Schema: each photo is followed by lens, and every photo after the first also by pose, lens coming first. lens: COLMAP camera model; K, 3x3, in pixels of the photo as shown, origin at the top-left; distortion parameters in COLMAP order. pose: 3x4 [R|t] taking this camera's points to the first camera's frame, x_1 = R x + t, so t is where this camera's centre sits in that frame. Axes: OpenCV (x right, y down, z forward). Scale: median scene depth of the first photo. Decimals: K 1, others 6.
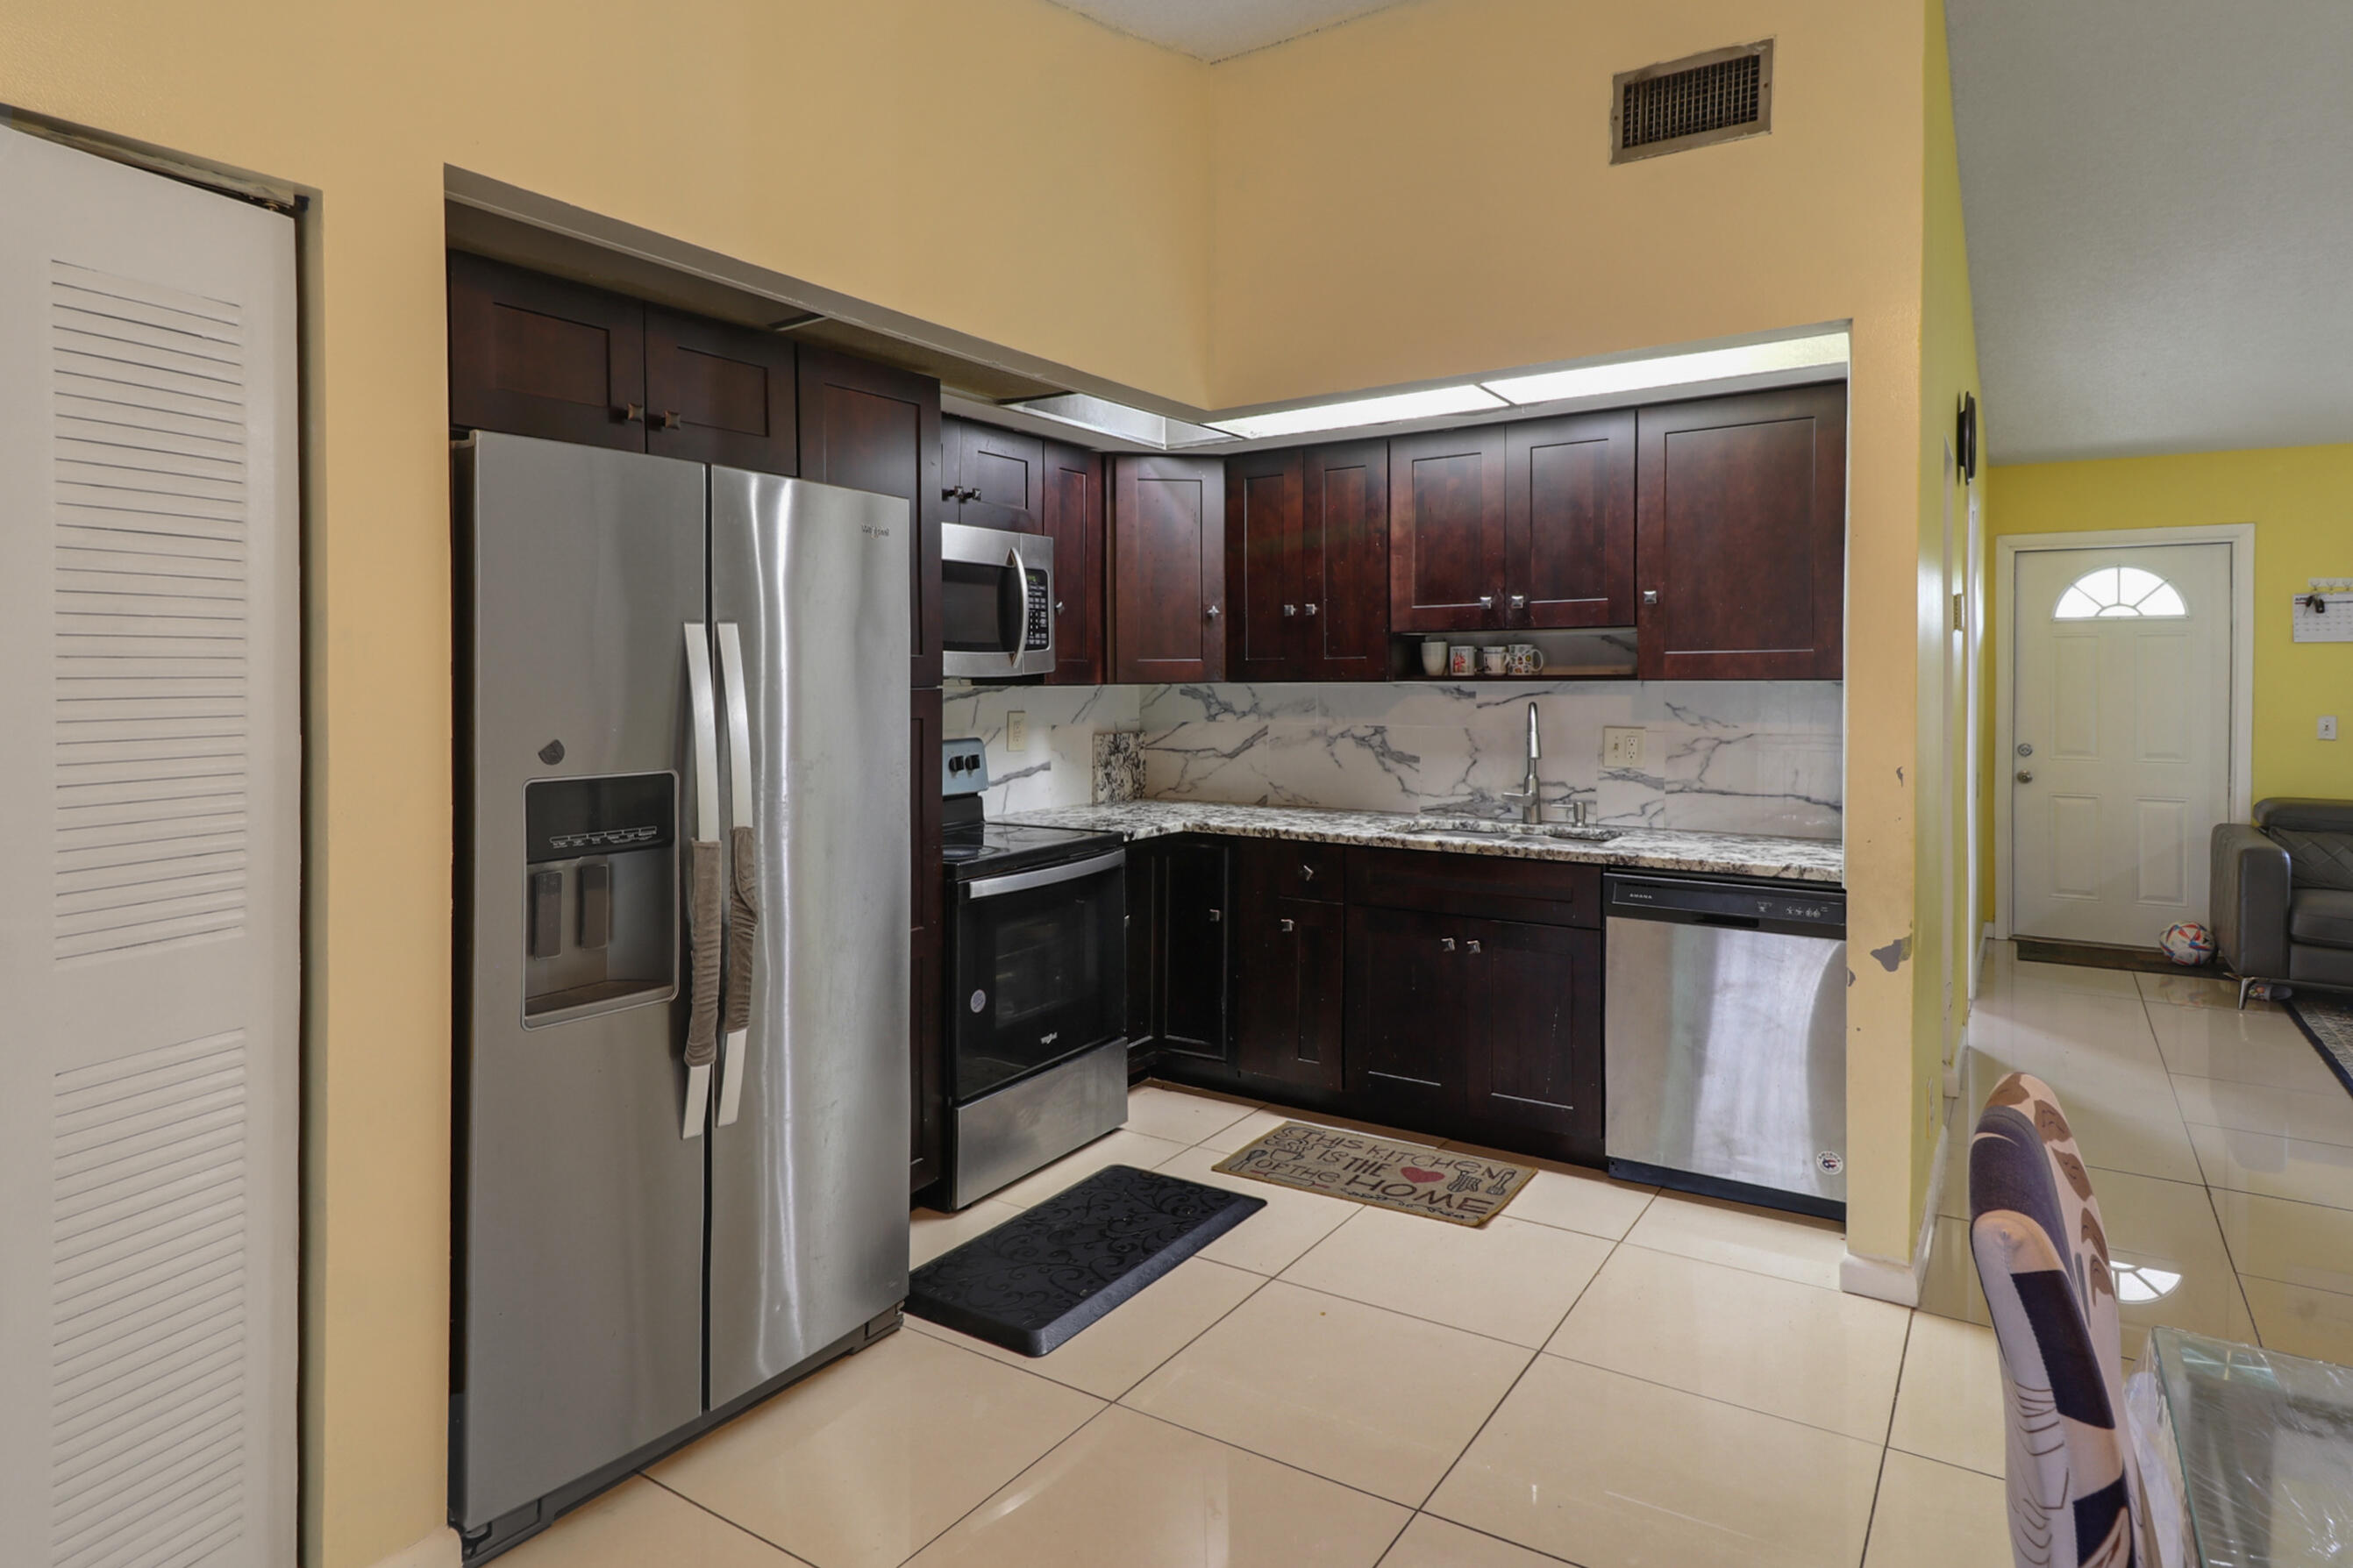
lens RADIAL K [[1259.1, 0, 1177.2], [0, 1259.1, 739.3], [0, 0, 1]] dist [0.000070, -0.057407]
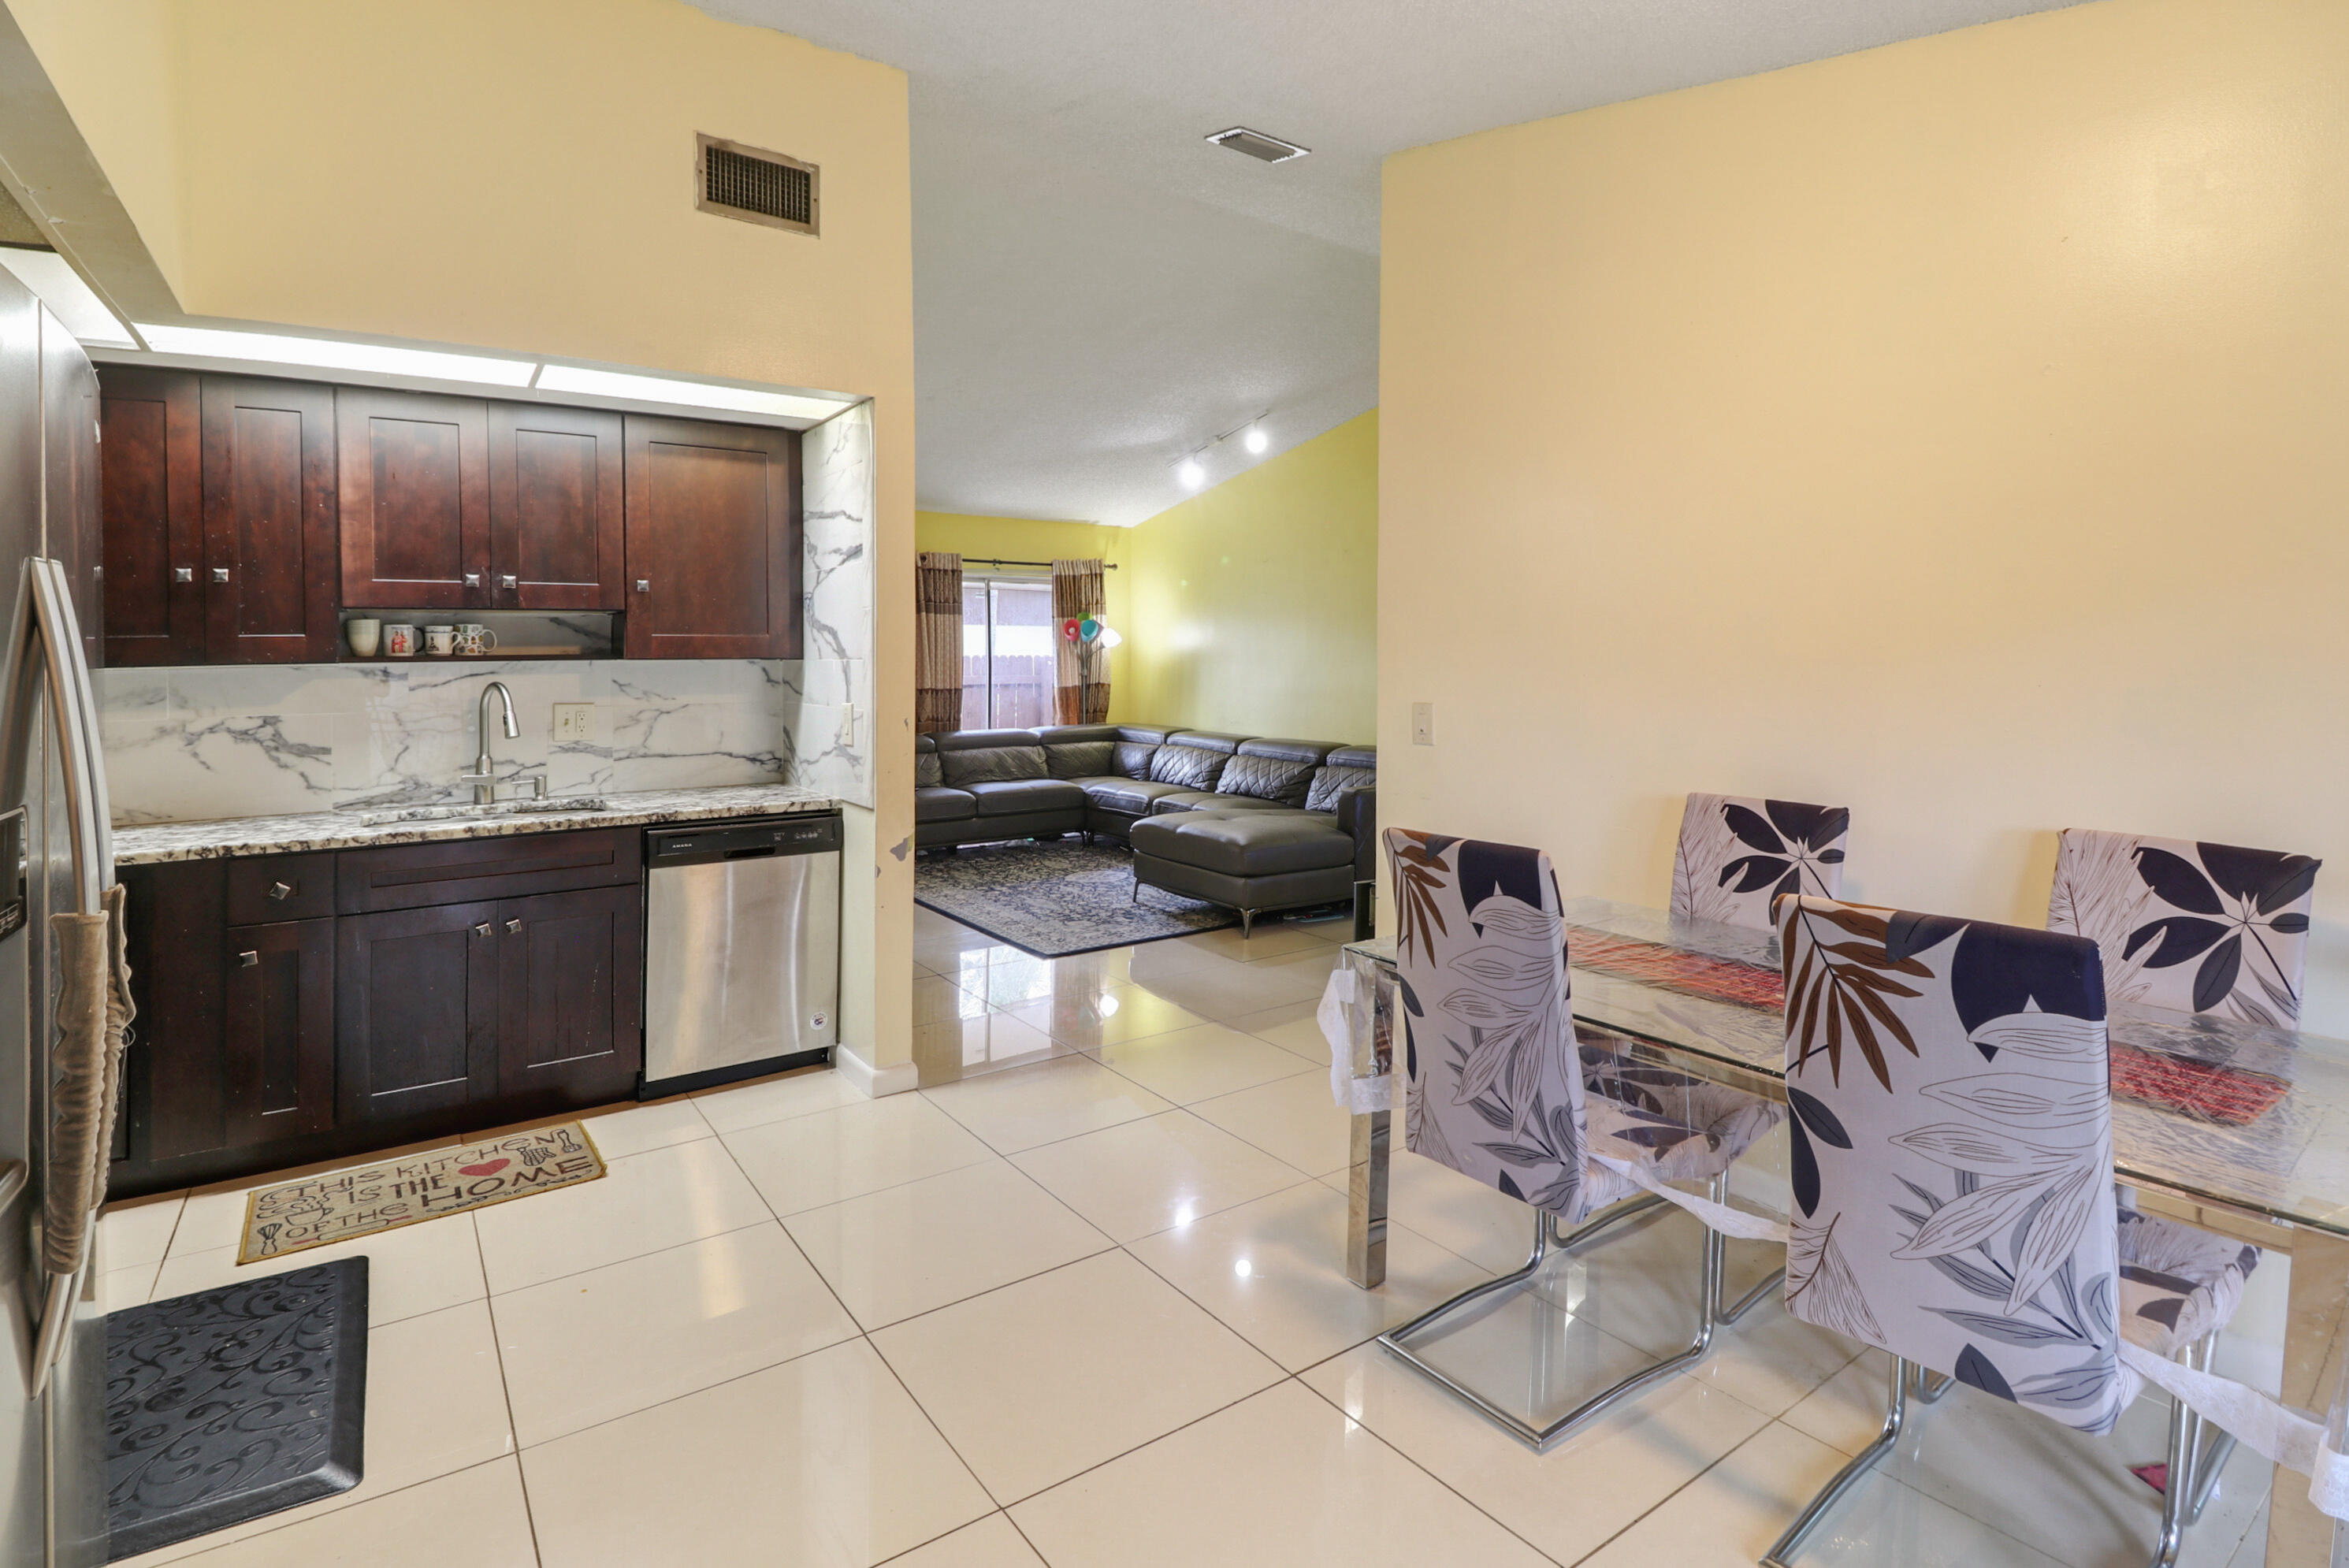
lens RADIAL K [[1141.9, 0, 1174.5], [0, 1141.9, 784.0], [0, 0, 1]] dist [-0.000194, -0.047167]
pose [[0.354974, -0.101085, 0.929395, -0.381031], [0.047852, 0.994799, 0.089922, -0.004046], [-0.933651, 0.012554, 0.357965, 0.170698]]
